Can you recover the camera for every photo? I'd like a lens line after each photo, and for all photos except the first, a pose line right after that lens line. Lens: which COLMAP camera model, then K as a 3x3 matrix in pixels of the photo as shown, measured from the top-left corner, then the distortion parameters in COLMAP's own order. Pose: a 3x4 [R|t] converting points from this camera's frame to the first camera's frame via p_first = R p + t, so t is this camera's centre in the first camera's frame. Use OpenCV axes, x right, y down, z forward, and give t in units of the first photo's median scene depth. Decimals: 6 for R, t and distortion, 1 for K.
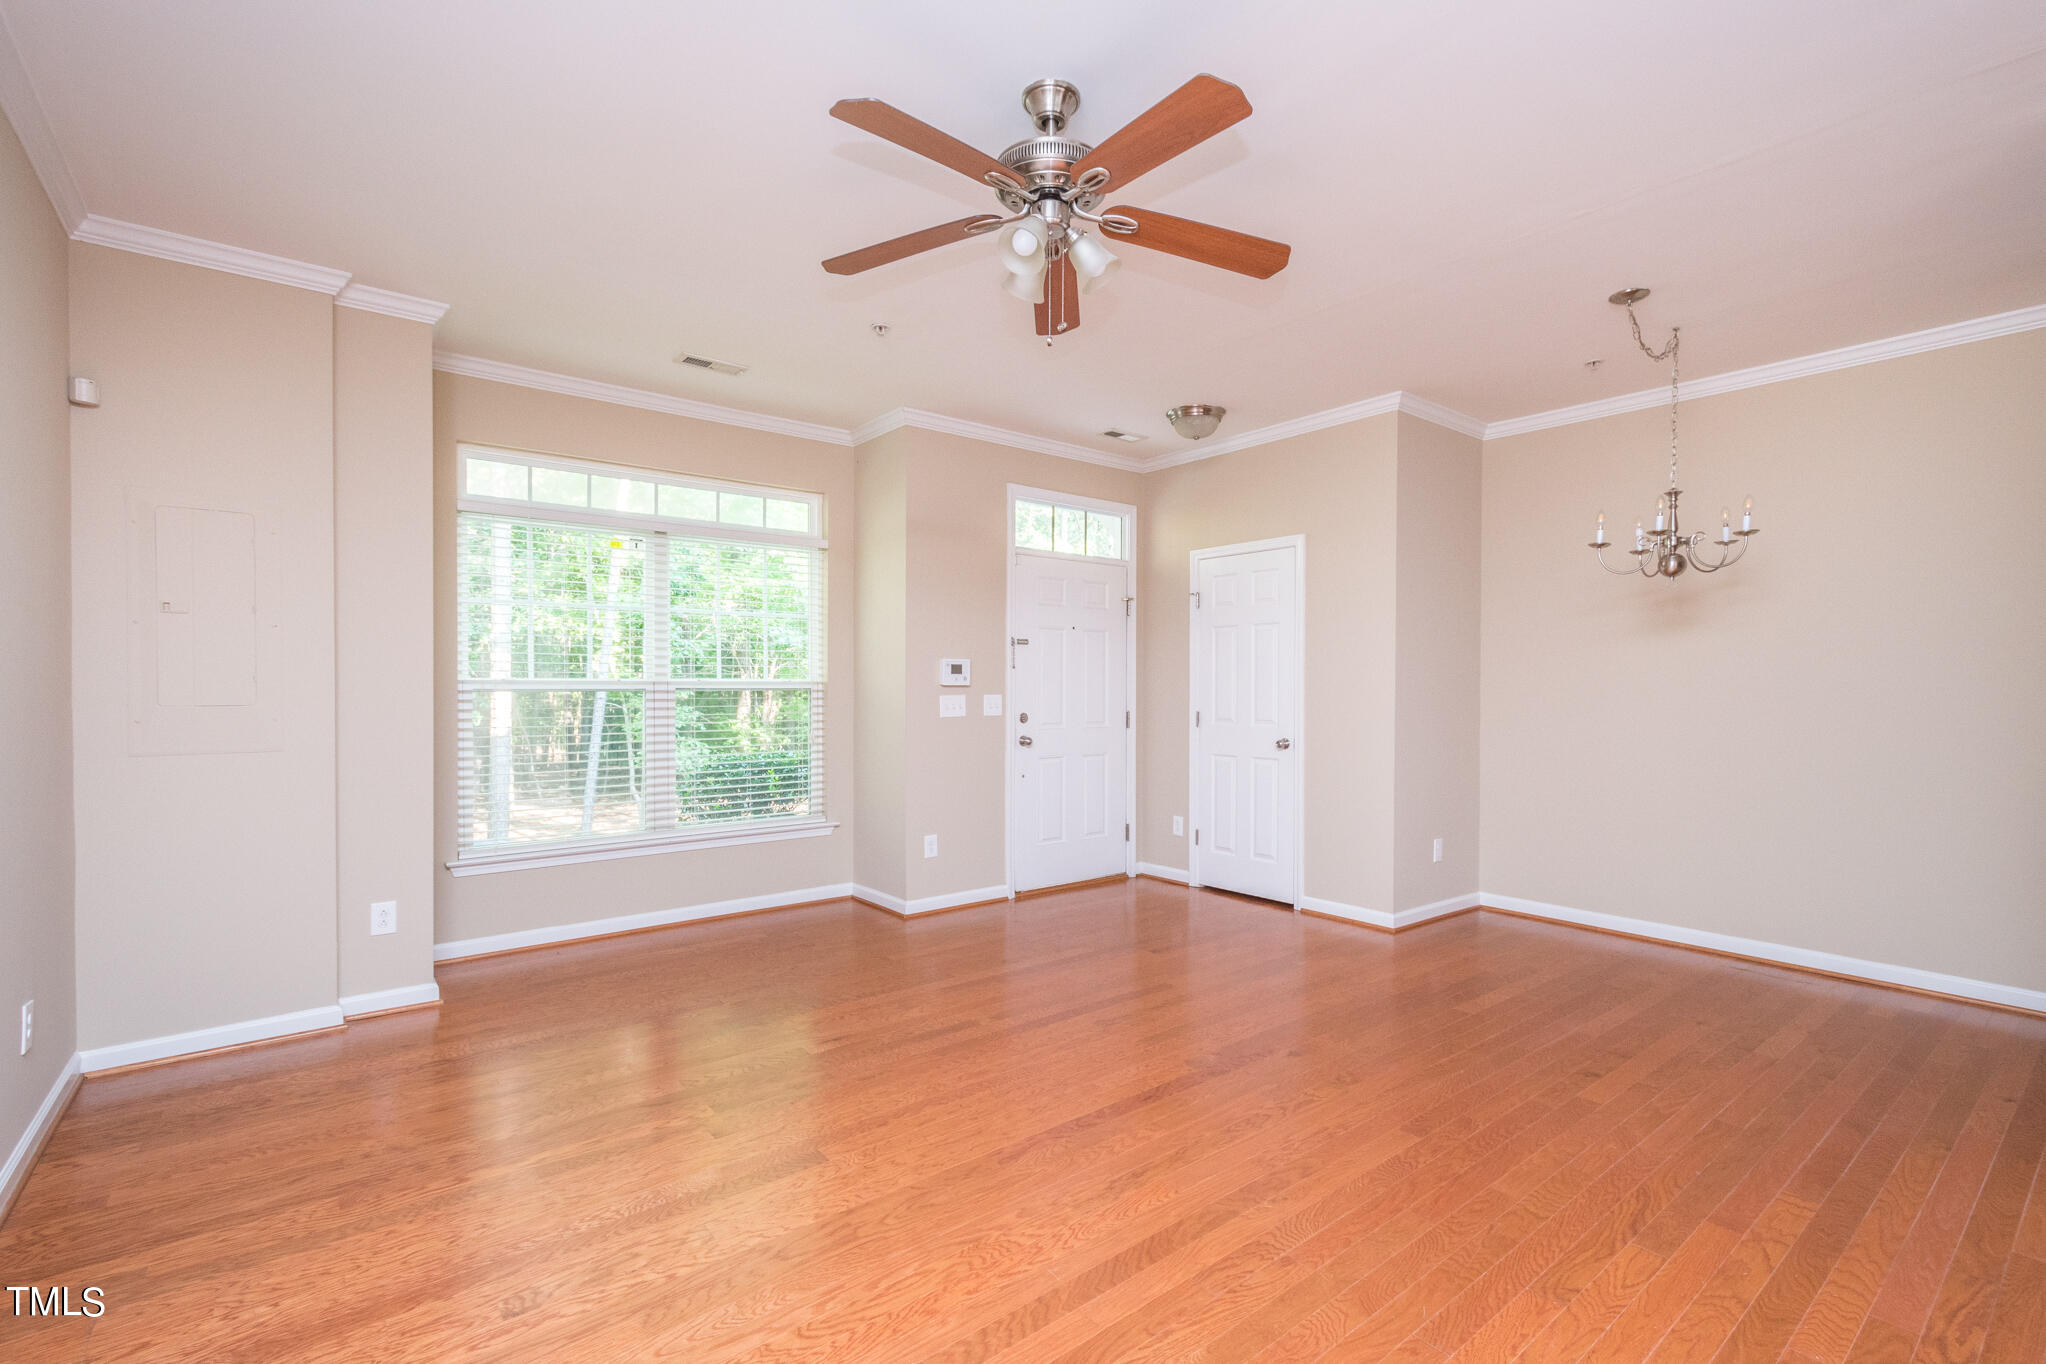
lens RADIAL K [[904.7, 0, 1022.8], [0, 904.7, 696.3], [0, 0, 1]] dist [0.004625, 0.000529]
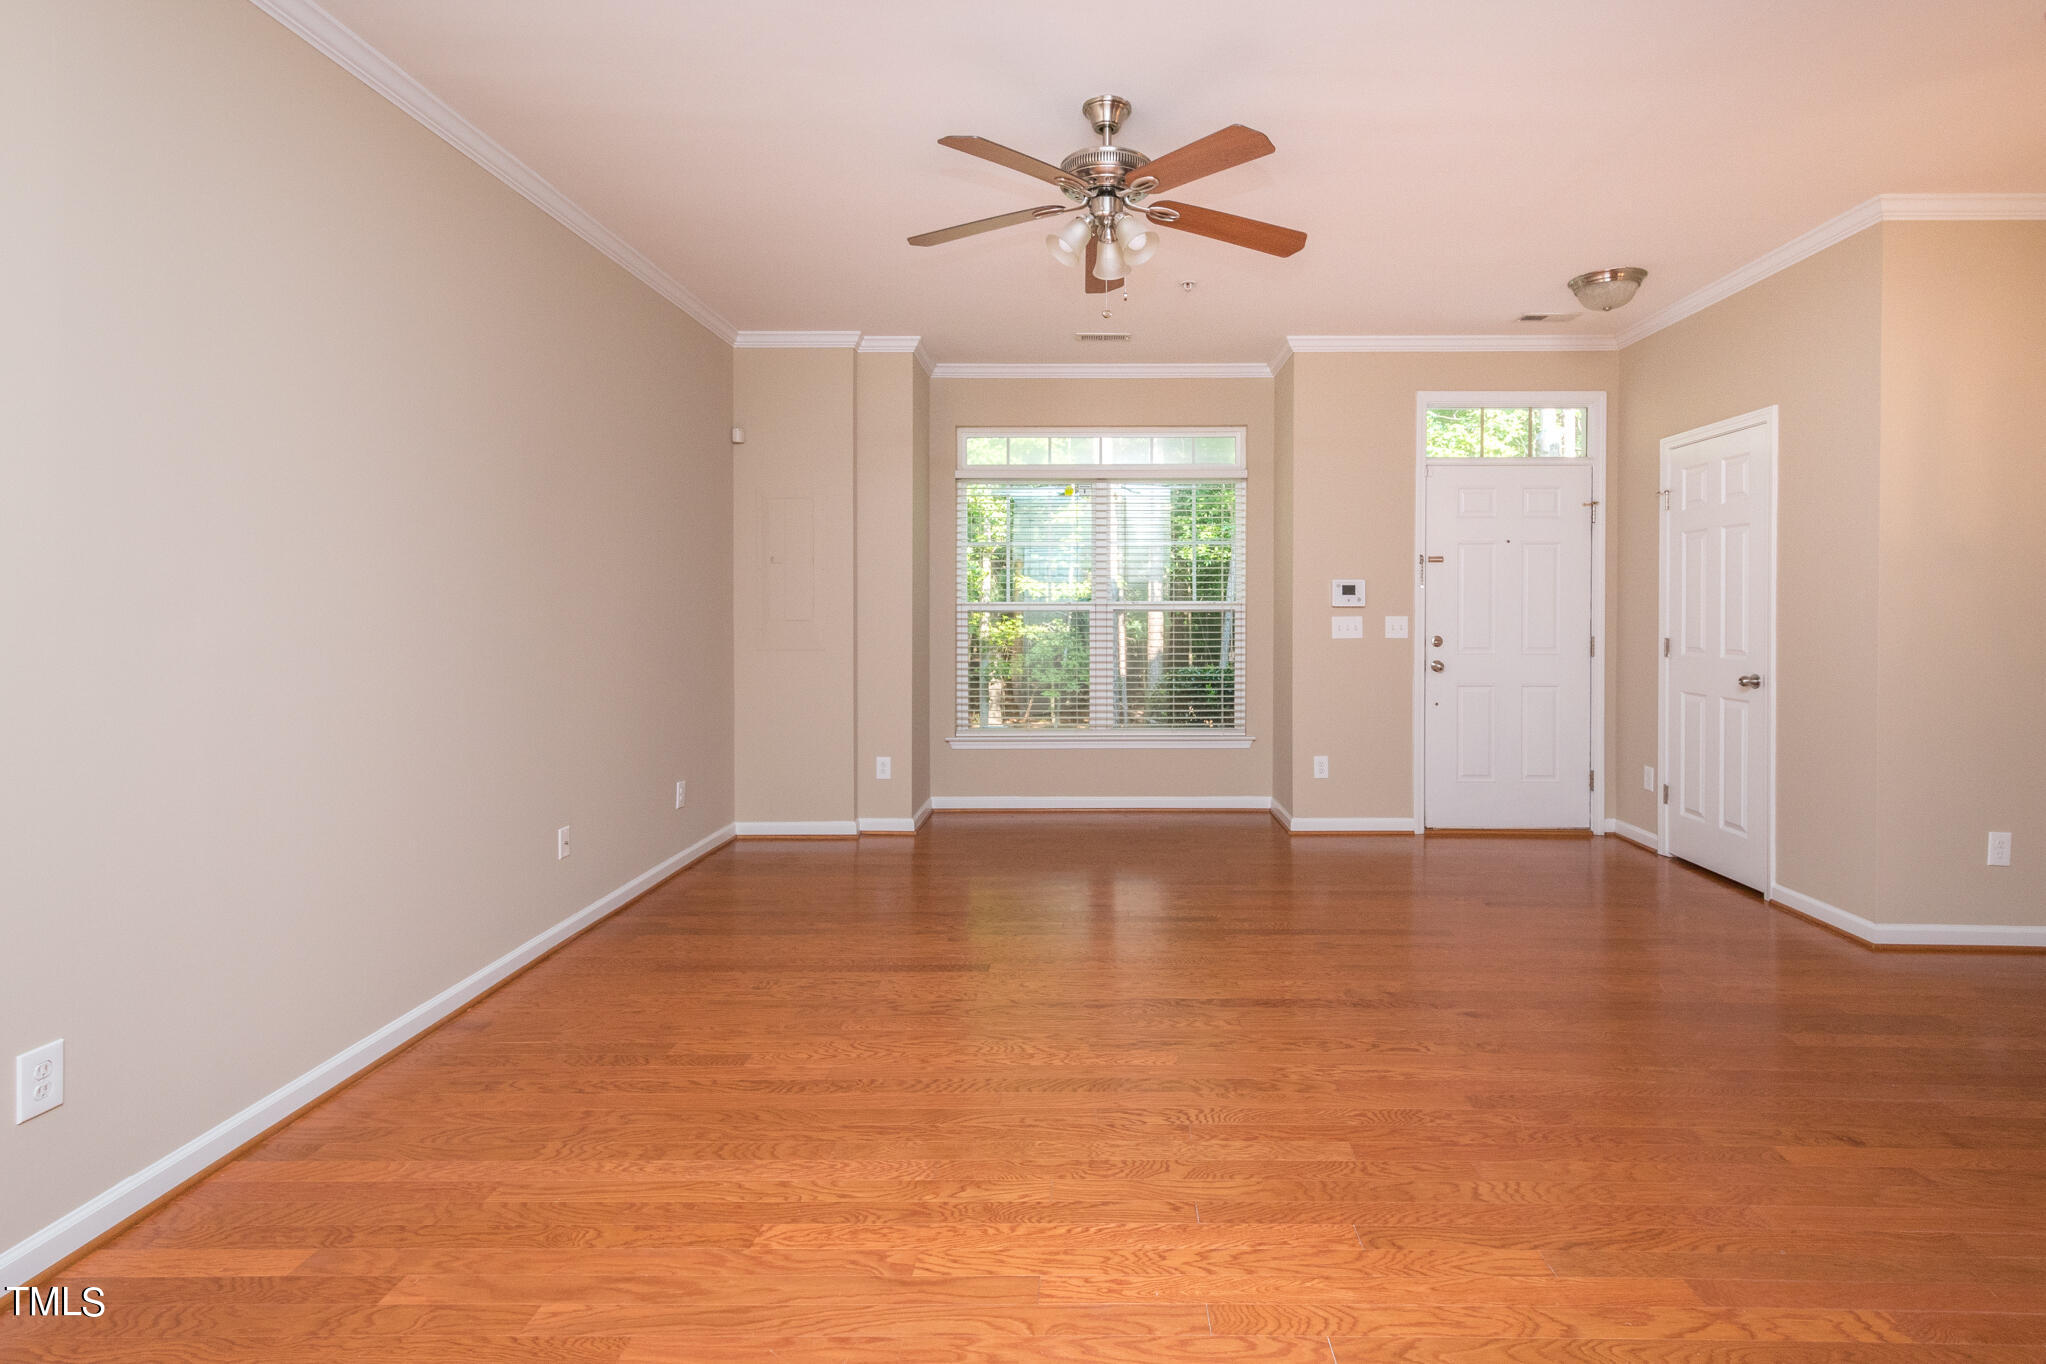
lens RADIAL K [[915.1, 0, 1024.2], [0, 915.1, 615.4], [0, 0, 1]] dist [0.011040, -0.000038]
pose [[0.775257, 0.002867, -0.631639, 0.282665], [-0.005718, 0.999981, -0.002479, 0.002128], [0.631620, 0.005534, 0.775258, 0.004717]]
